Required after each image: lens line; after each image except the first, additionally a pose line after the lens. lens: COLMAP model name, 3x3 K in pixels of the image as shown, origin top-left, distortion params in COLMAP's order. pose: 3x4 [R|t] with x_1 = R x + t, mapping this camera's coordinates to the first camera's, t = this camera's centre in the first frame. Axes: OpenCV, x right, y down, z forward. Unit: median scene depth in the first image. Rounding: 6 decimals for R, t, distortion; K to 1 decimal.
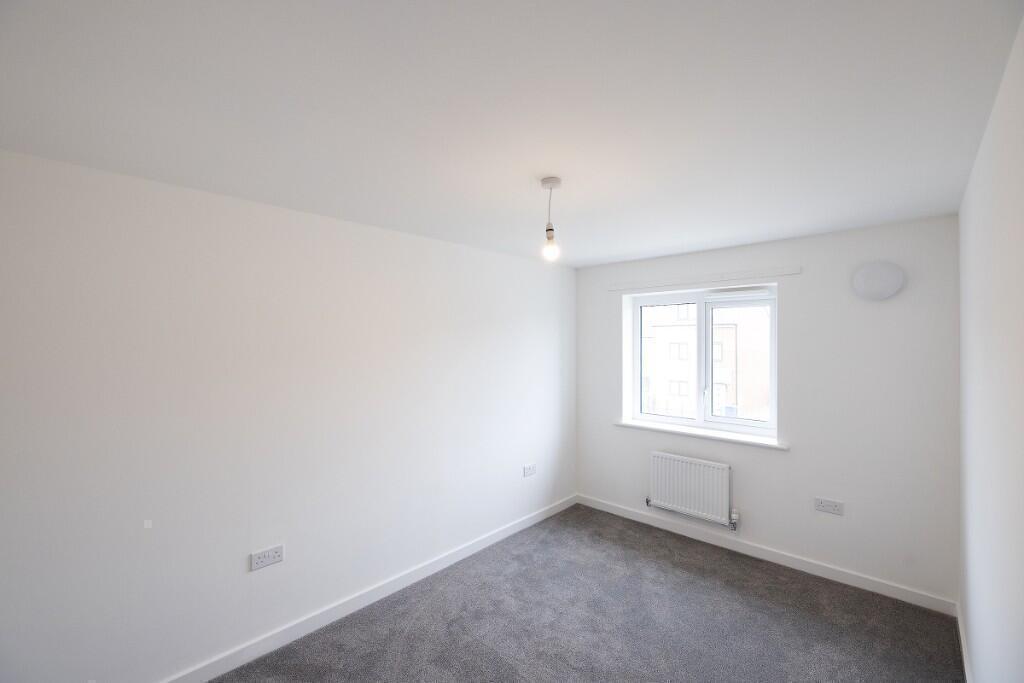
lens RADIAL K [[436.3, 0, 512.0], [0, 436.3, 341.5], [0, 0, 1]] dist [0.014038, -0.000076]
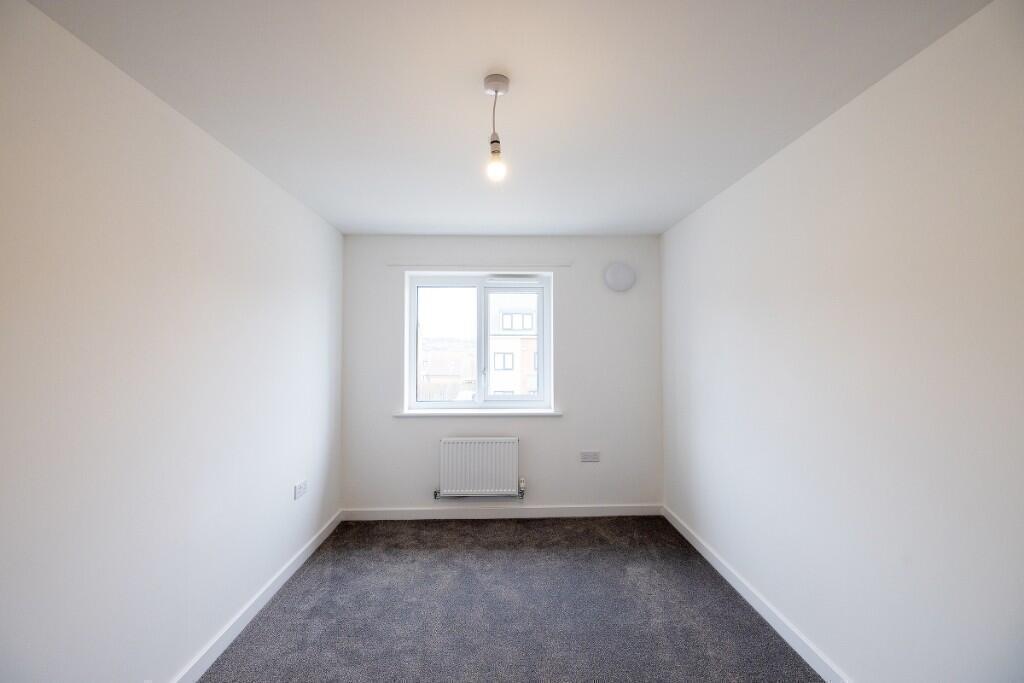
lens RADIAL K [[430.4, 0, 513.6], [0, 430.4, 334.2], [0, 0, 1]] dist [0.011316, 0.000554]
pose [[0.712598, 0.025520, 0.701108, -0.289676], [0.001174, 0.999293, -0.037567, 0.081587], [-0.701571, 0.027594, 0.712065, 0.296022]]
